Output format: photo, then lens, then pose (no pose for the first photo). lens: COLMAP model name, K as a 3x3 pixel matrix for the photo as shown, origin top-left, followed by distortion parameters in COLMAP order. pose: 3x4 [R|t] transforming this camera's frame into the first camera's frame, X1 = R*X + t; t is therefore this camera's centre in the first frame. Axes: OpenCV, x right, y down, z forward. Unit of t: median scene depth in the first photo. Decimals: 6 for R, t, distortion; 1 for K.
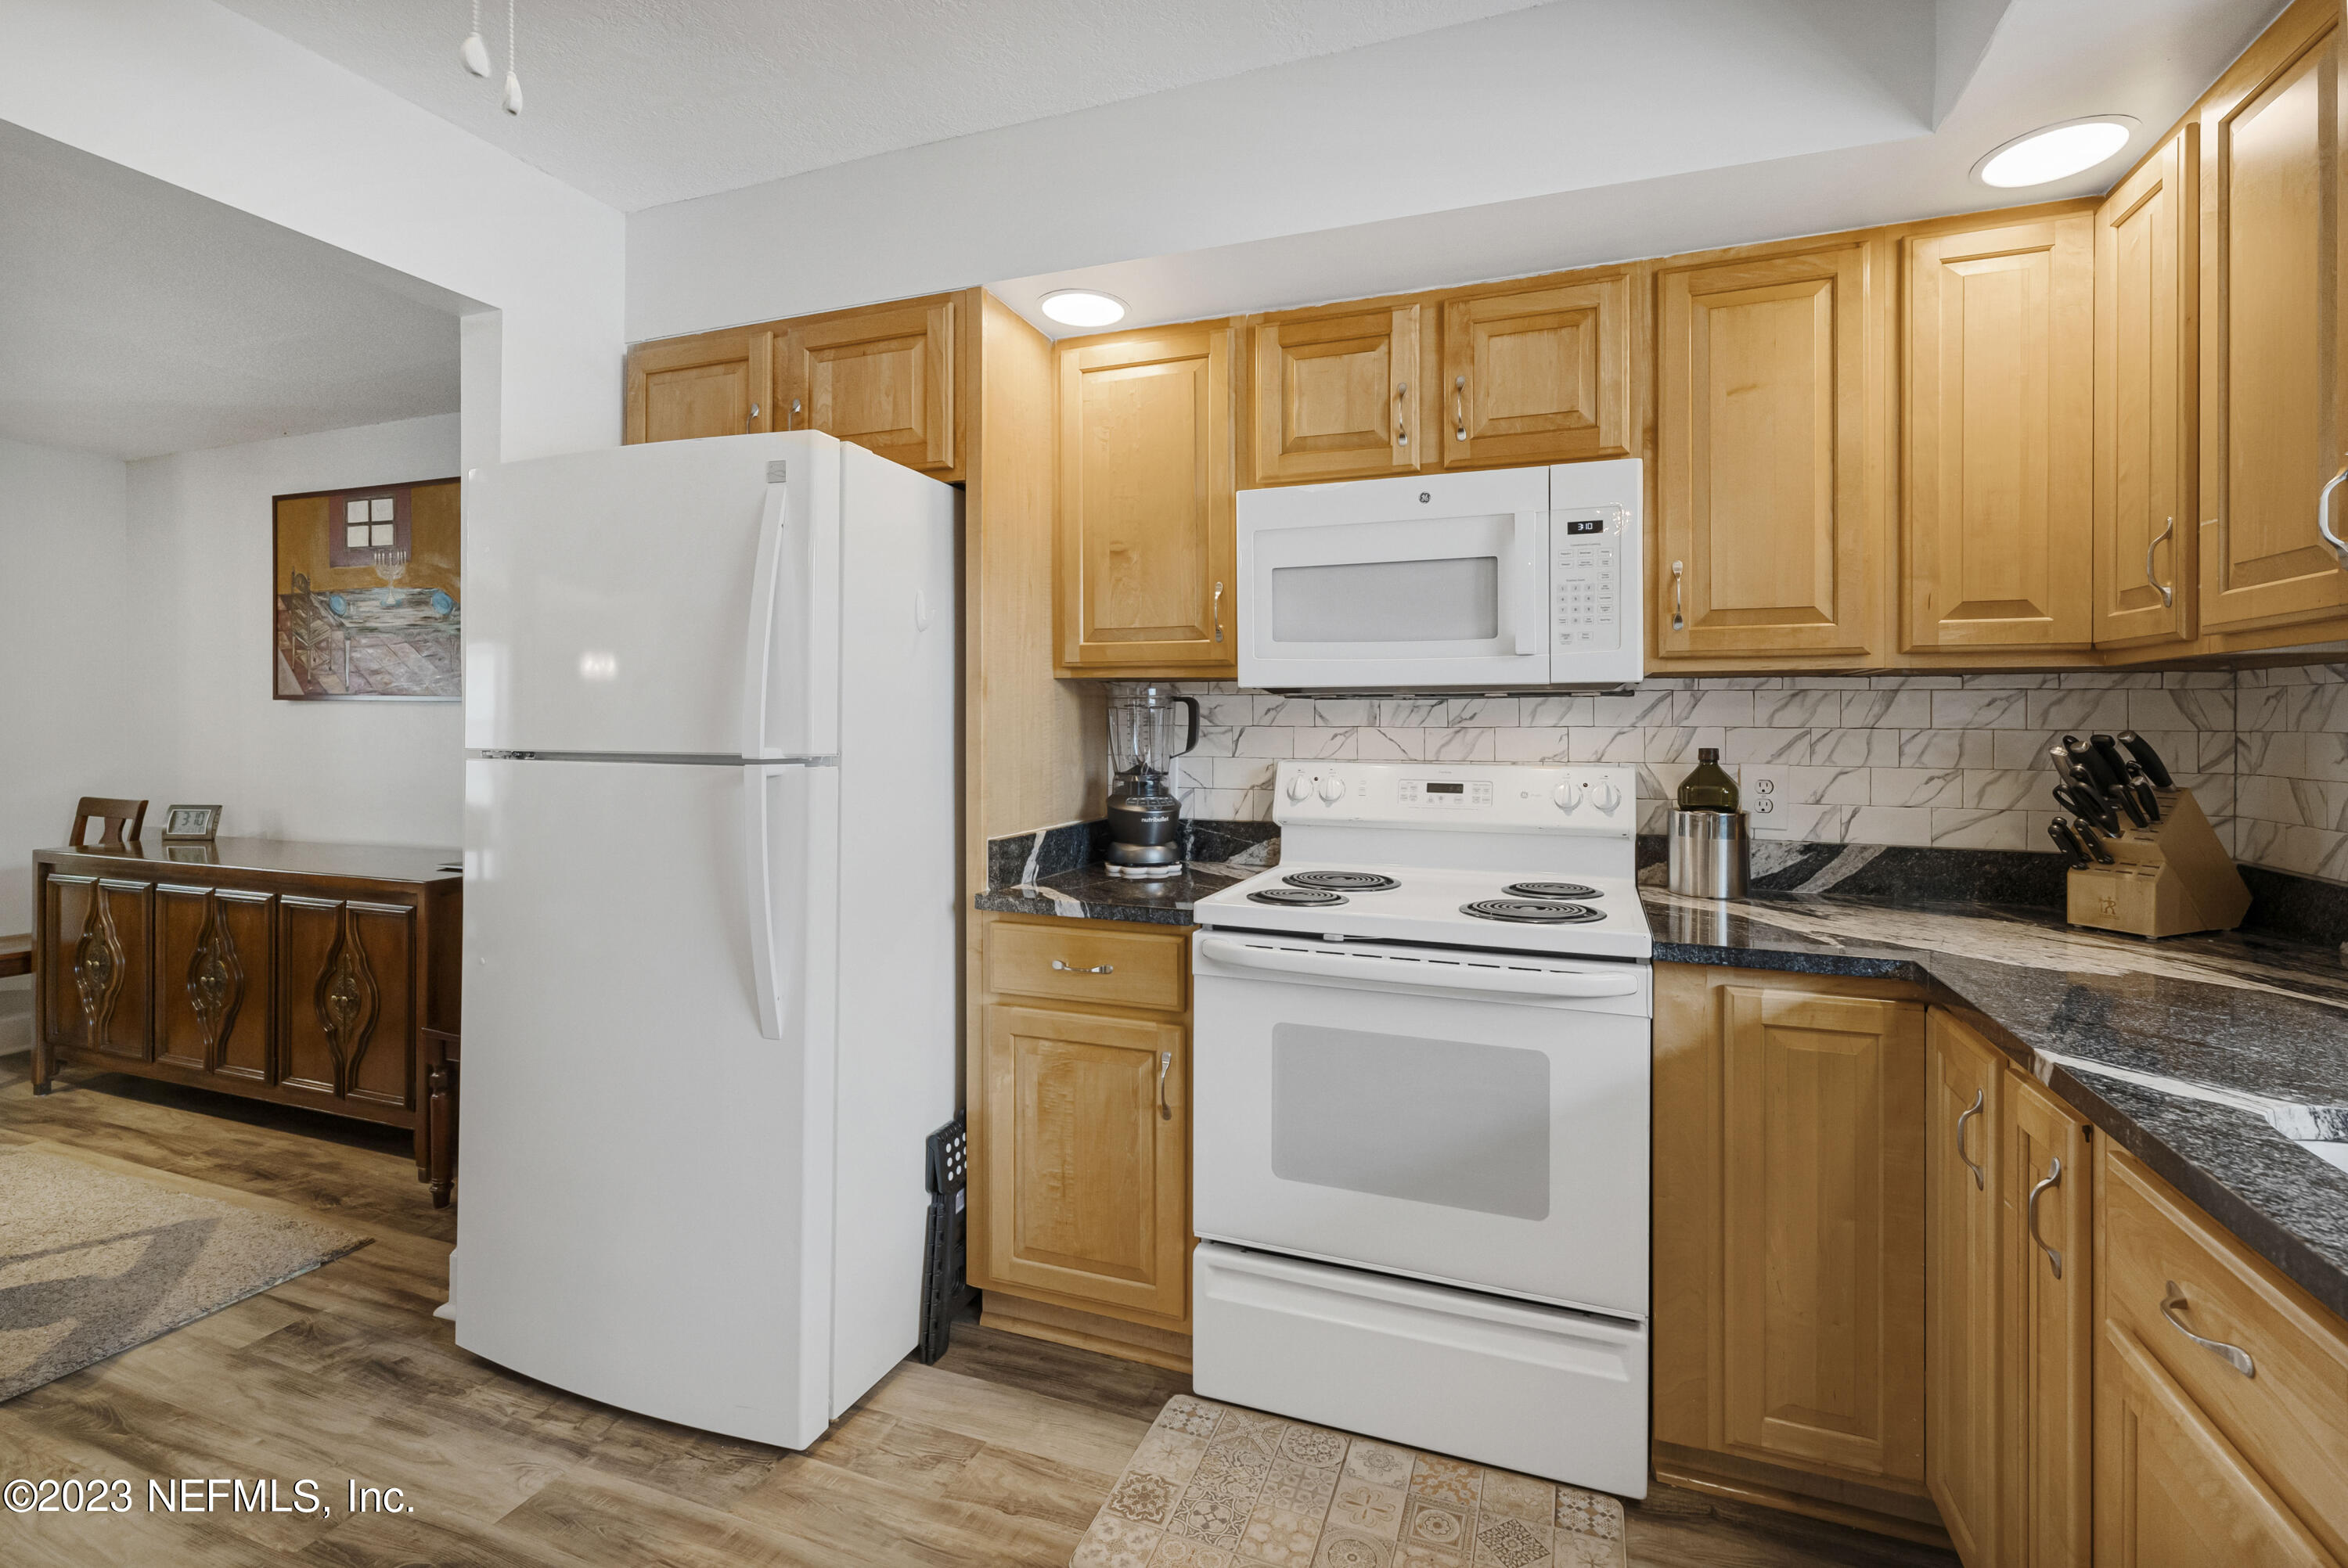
lens RADIAL K [[1067.2, 0, 1198.7], [0, 1067.2, 729.6], [0, 0, 1]] dist [-0.009243, 0.003611]
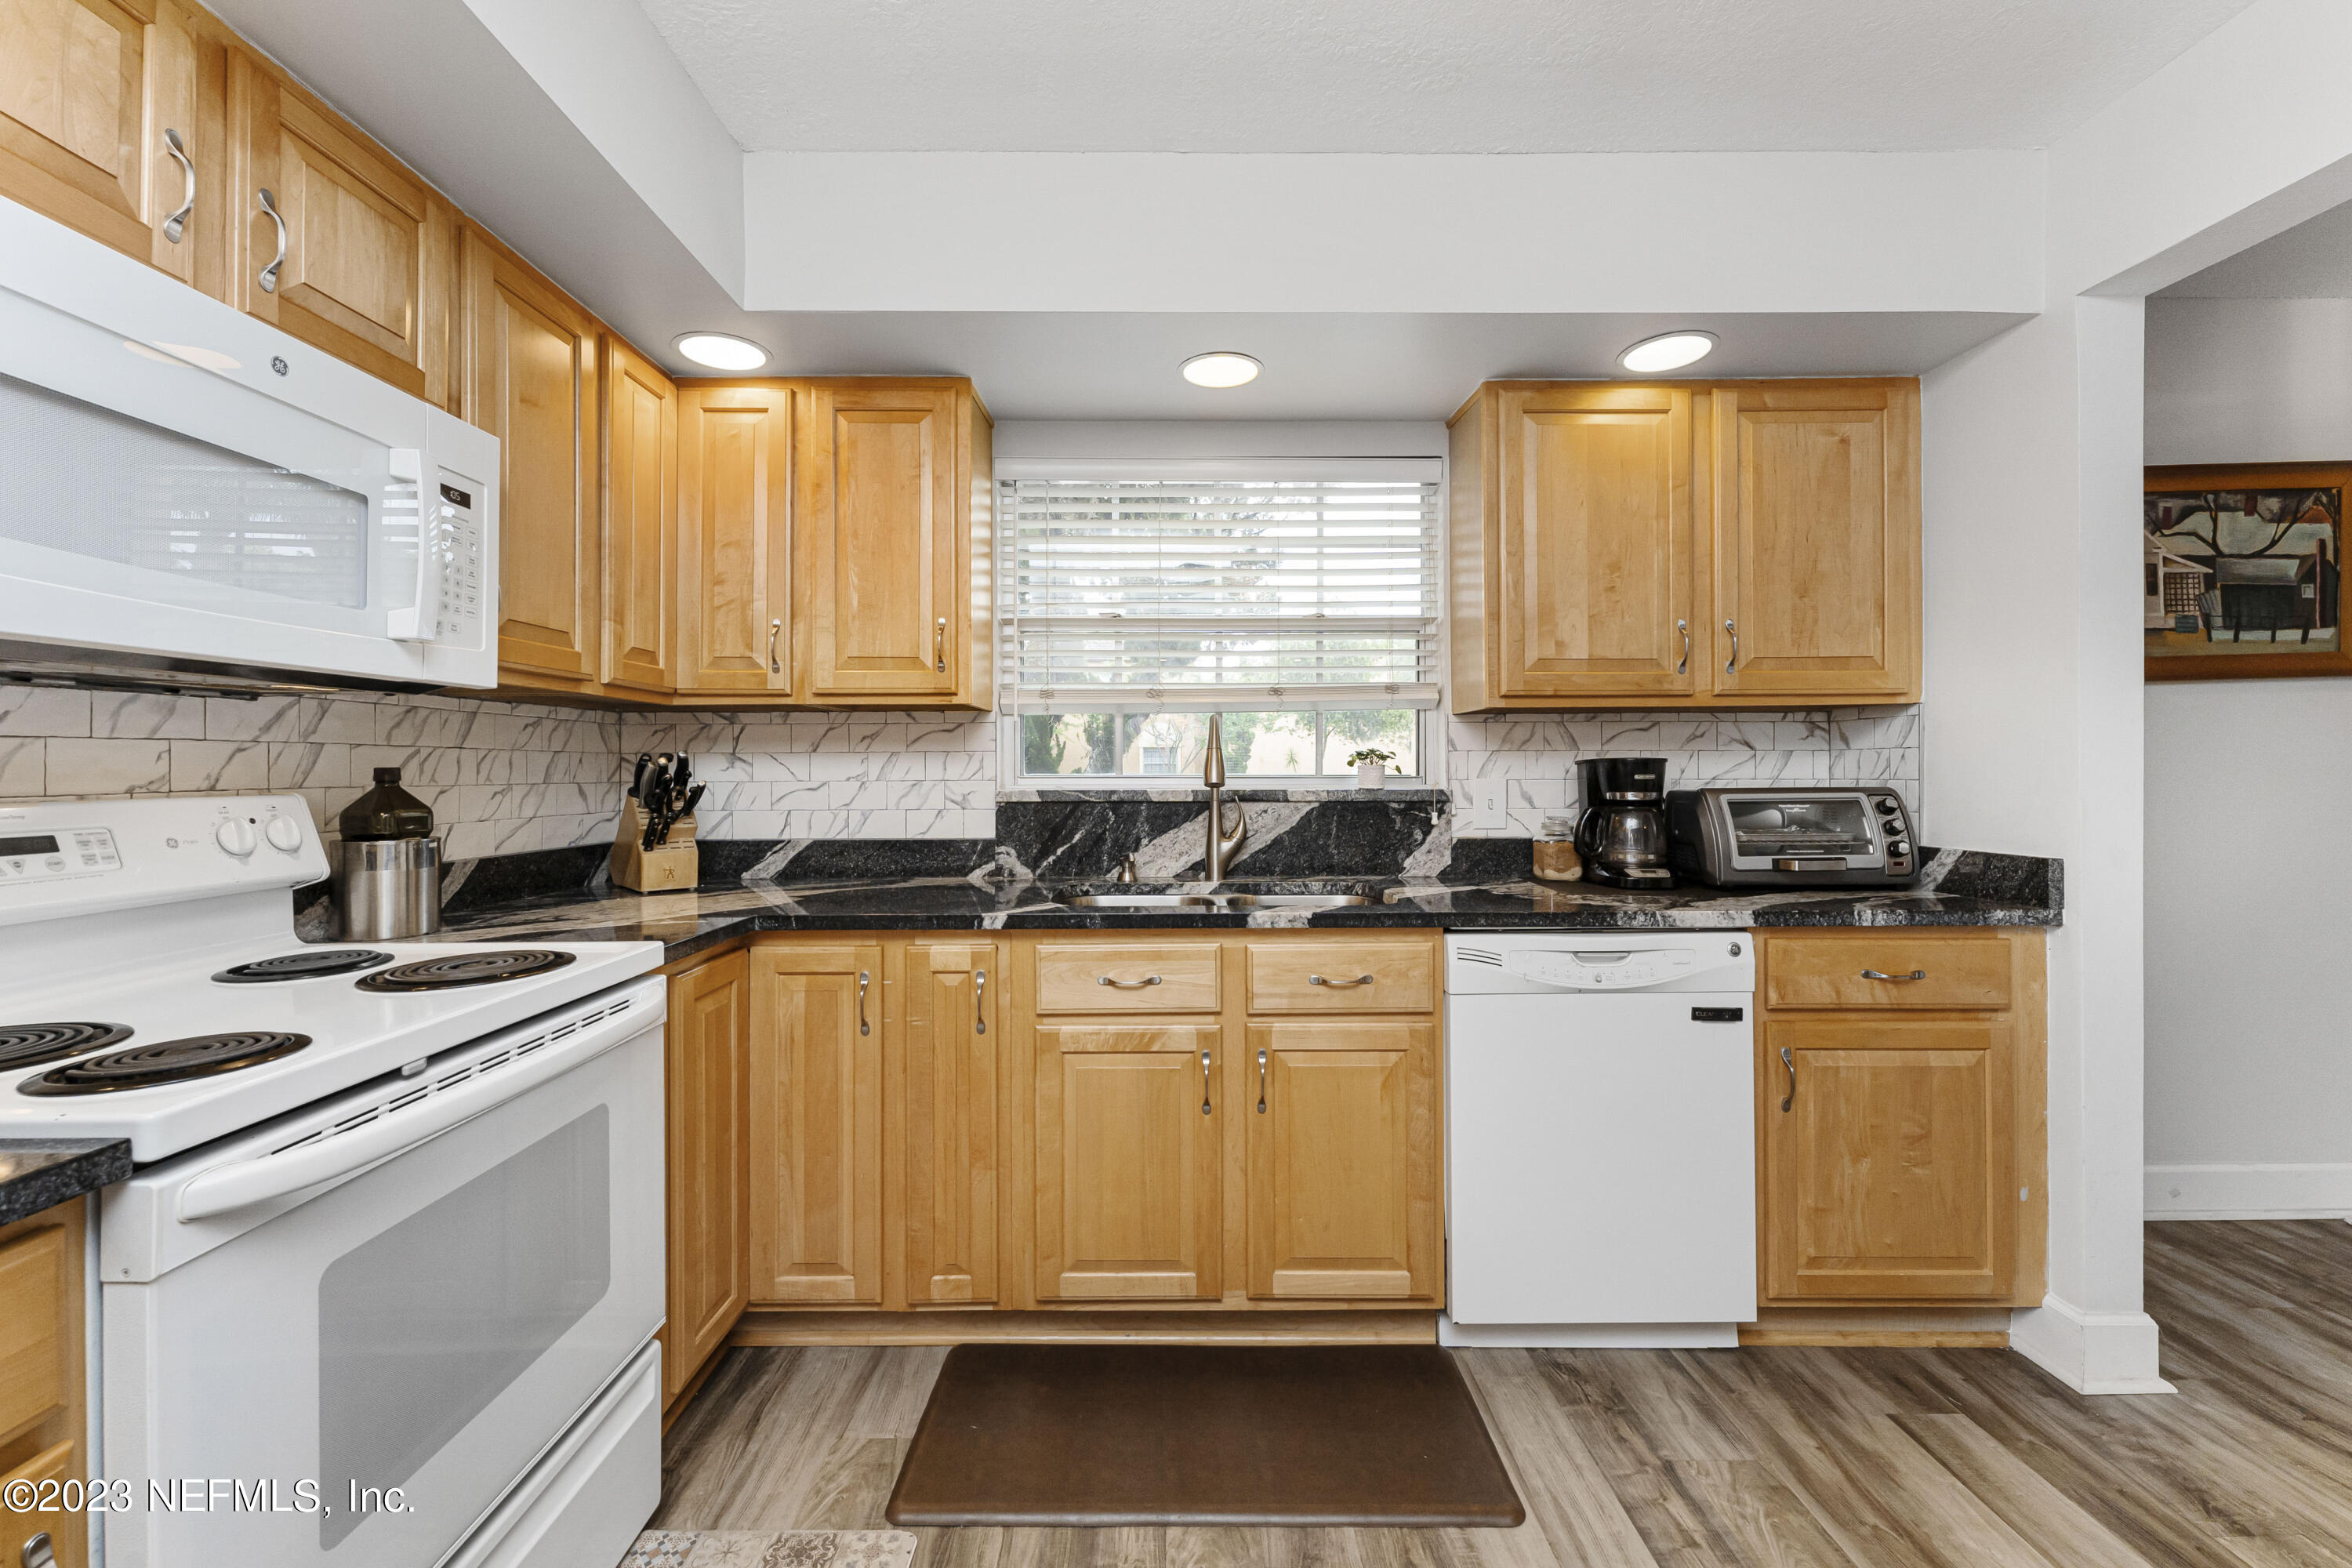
lens RADIAL K [[961.0, 0, 1192.8], [0, 961.0, 754.8], [0, 0, 1]] dist [0.001218, -0.001934]
pose [[-0.367498, 0.010135, 0.929969, -0.477720], [0.009293, 0.999931, -0.007225, 0.018615], [-0.929978, 0.005987, -0.367567, 0.663316]]
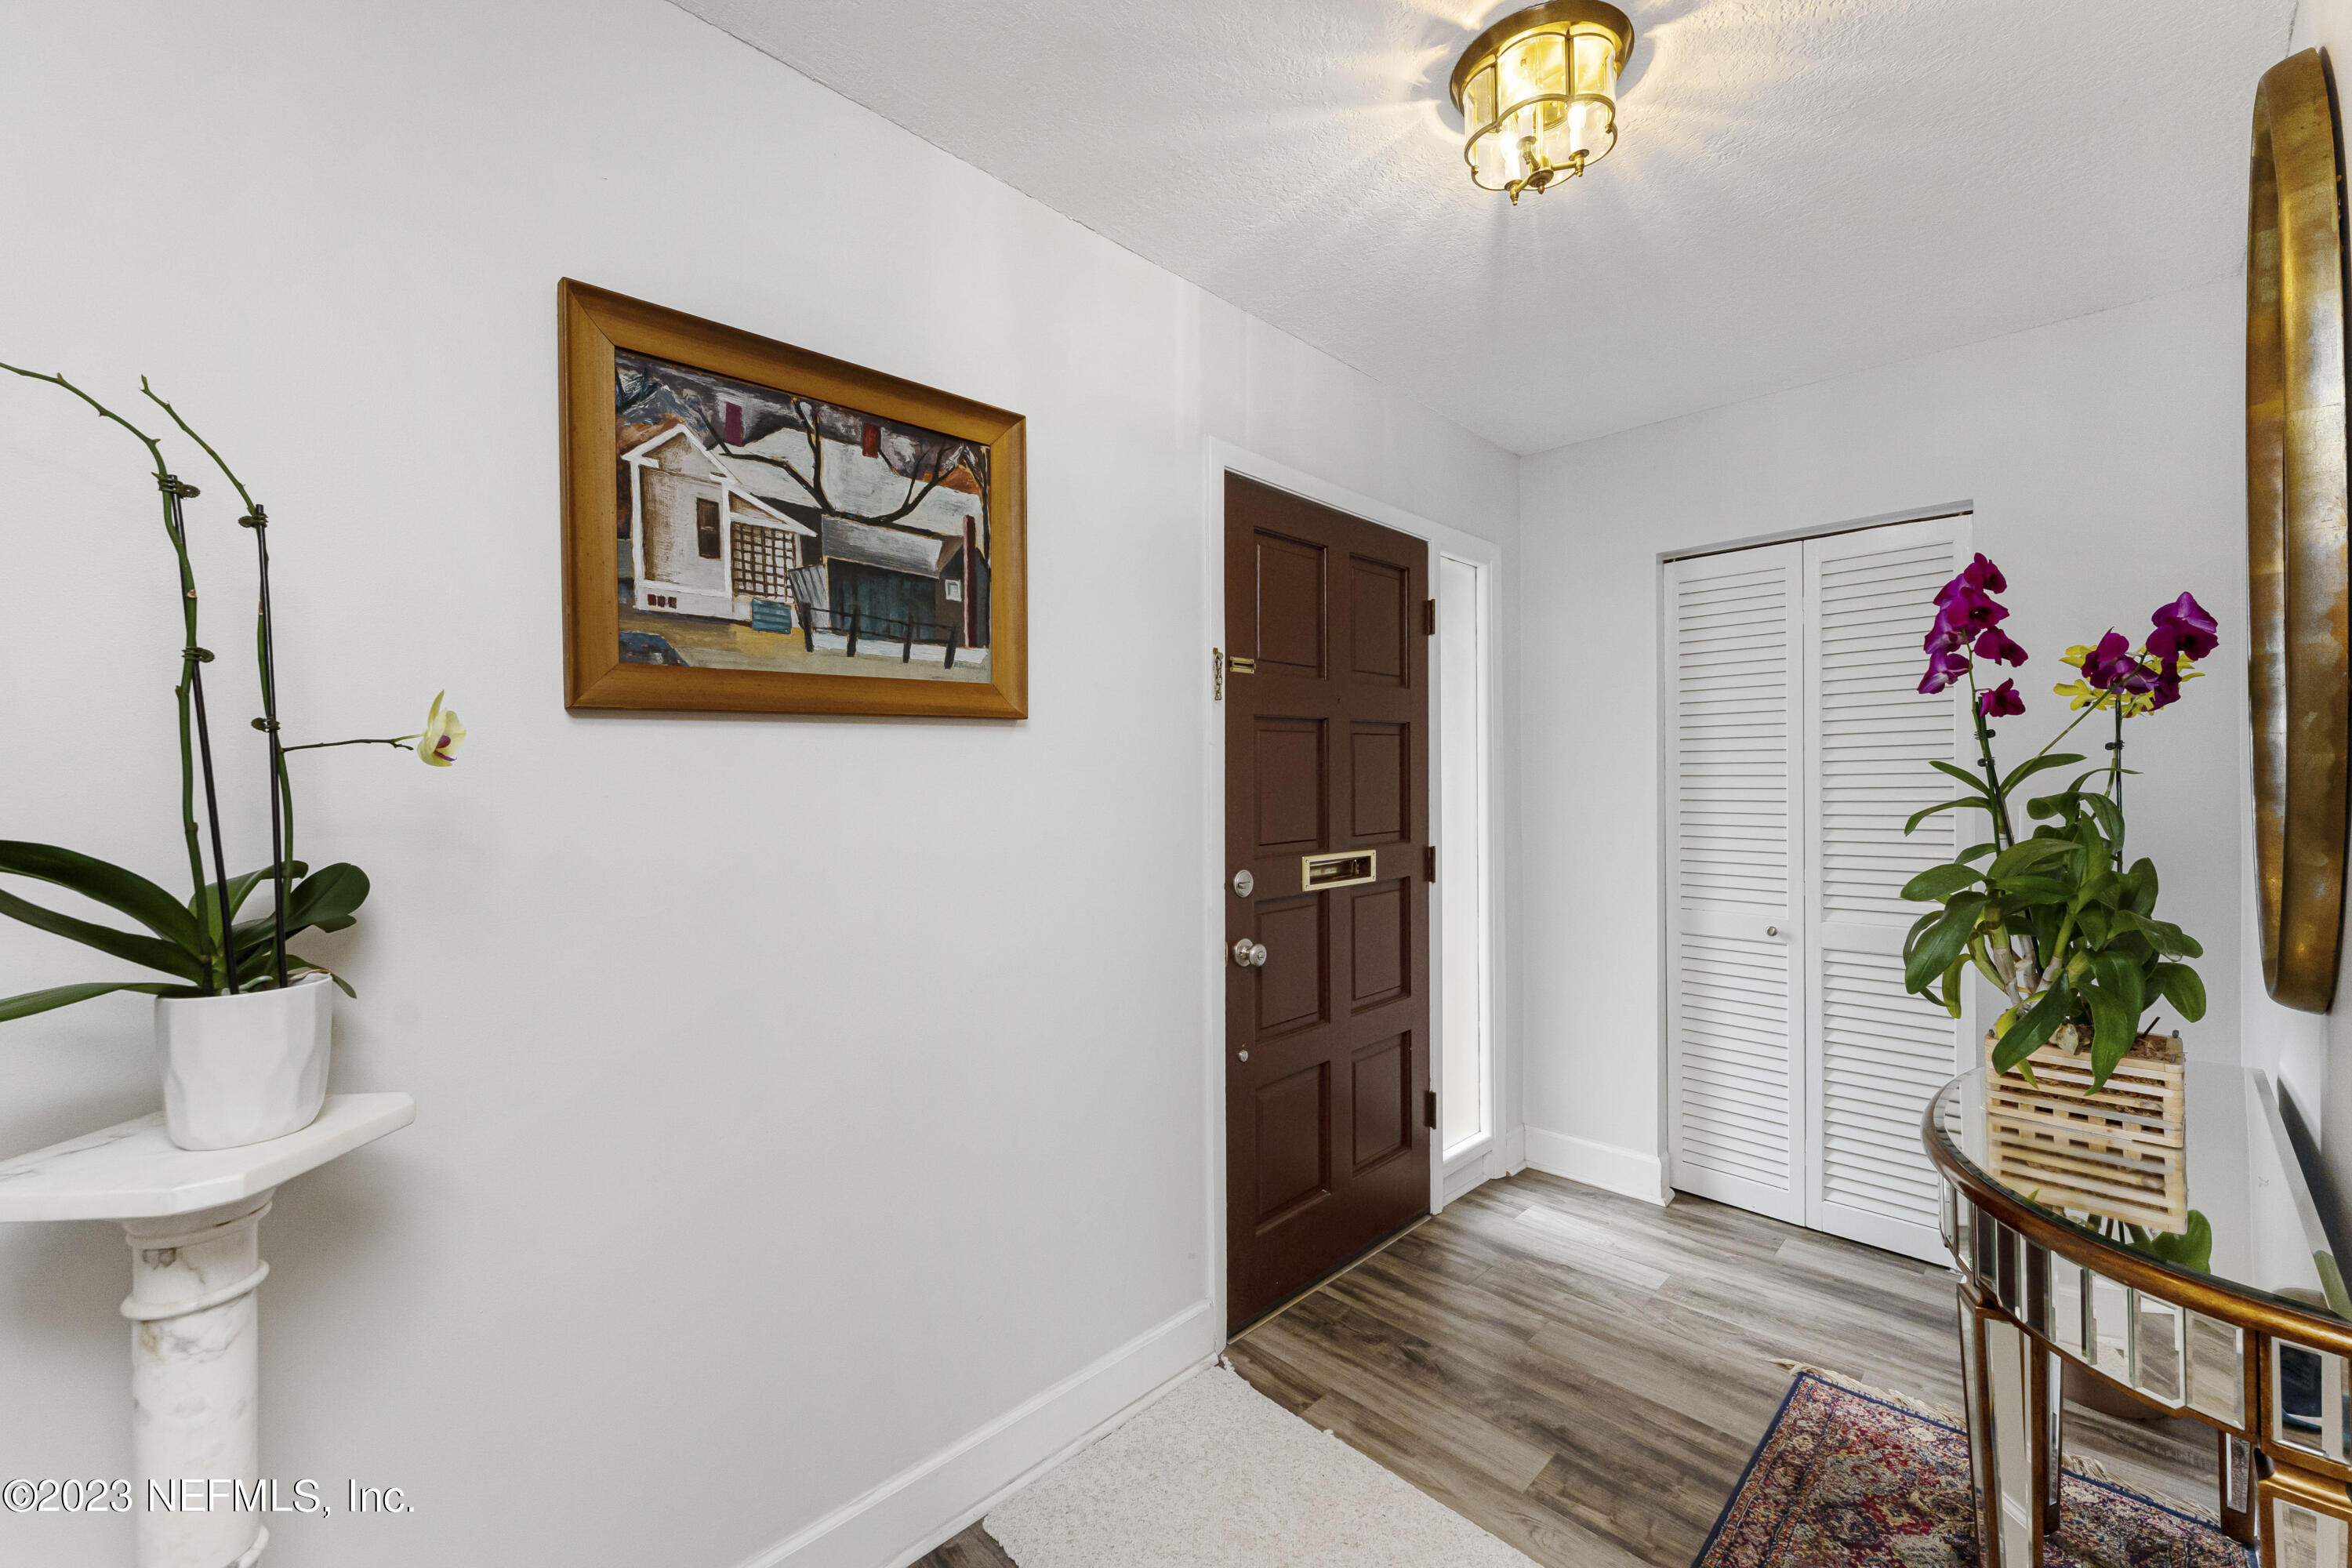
lens RADIAL K [[961.0, 0, 1179.7], [0, 961.0, 786.4], [0, 0, 1]] dist [0.001218, -0.001934]
pose [[-0.921478, -0.007780, 0.388353, -0.366364], [-0.000970, 0.999842, 0.017729, -0.032431], [-0.388430, 0.015960, -0.921340, -0.437265]]
